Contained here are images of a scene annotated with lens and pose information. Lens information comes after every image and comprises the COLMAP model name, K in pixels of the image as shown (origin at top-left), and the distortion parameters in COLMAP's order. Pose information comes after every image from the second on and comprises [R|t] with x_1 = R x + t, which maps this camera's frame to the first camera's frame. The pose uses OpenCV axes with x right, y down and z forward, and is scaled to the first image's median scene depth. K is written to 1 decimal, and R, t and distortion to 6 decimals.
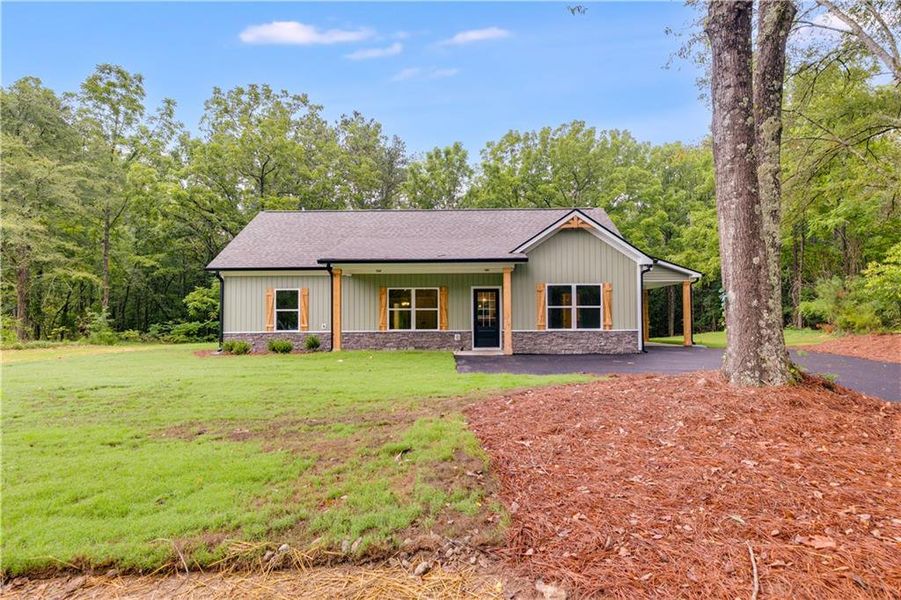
lens RADIAL K [[404.3, 0, 450.5], [0, 404.3, 300.0], [0, 0, 1]] dist [0.003298, 0.000077]
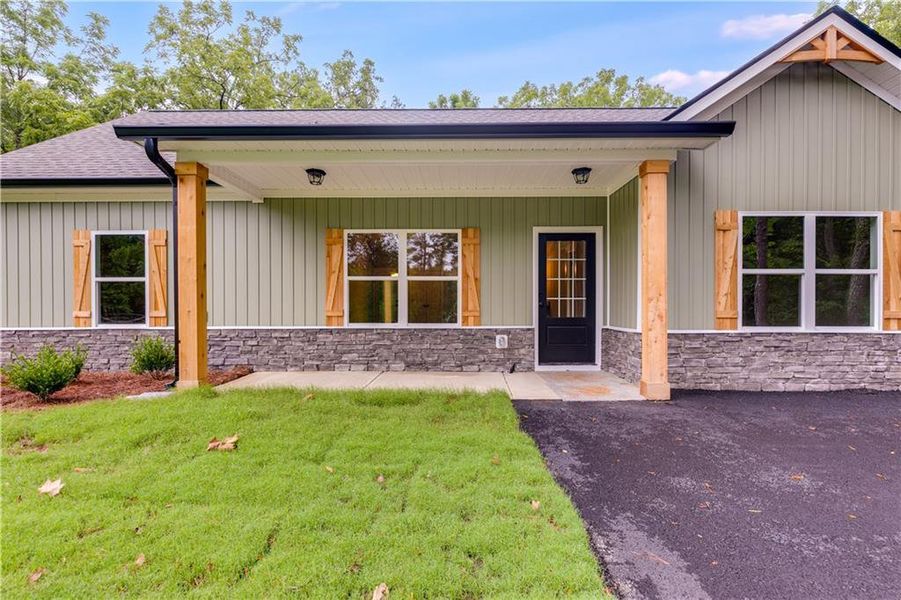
lens RADIAL K [[412.5, 0, 457.4], [0, 412.5, 301.1], [0, 0, 1]] dist [-0.001106, -0.000059]
pose [[0.999941, 0.004168, 0.010006, -0.036962], [-0.004659, 0.998757, 0.049625, 0.025544], [-0.009787, -0.049669, 0.998718, 0.553969]]
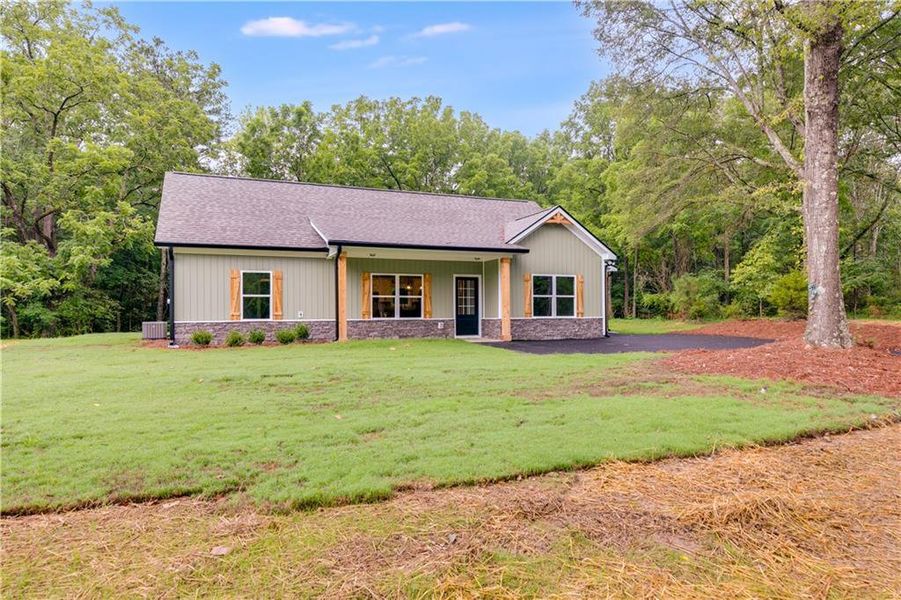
lens RADIAL K [[467.3, 0, 411.6], [0, 467.3, 295.5], [0, 0, 1]] dist [0.003844, 0.000634]
pose [[0.943999, 0.012894, 0.329697, -0.430762], [-0.018585, 0.999728, 0.014115, 0.004446], [-0.329425, -0.019452, 0.943981, -0.051675]]
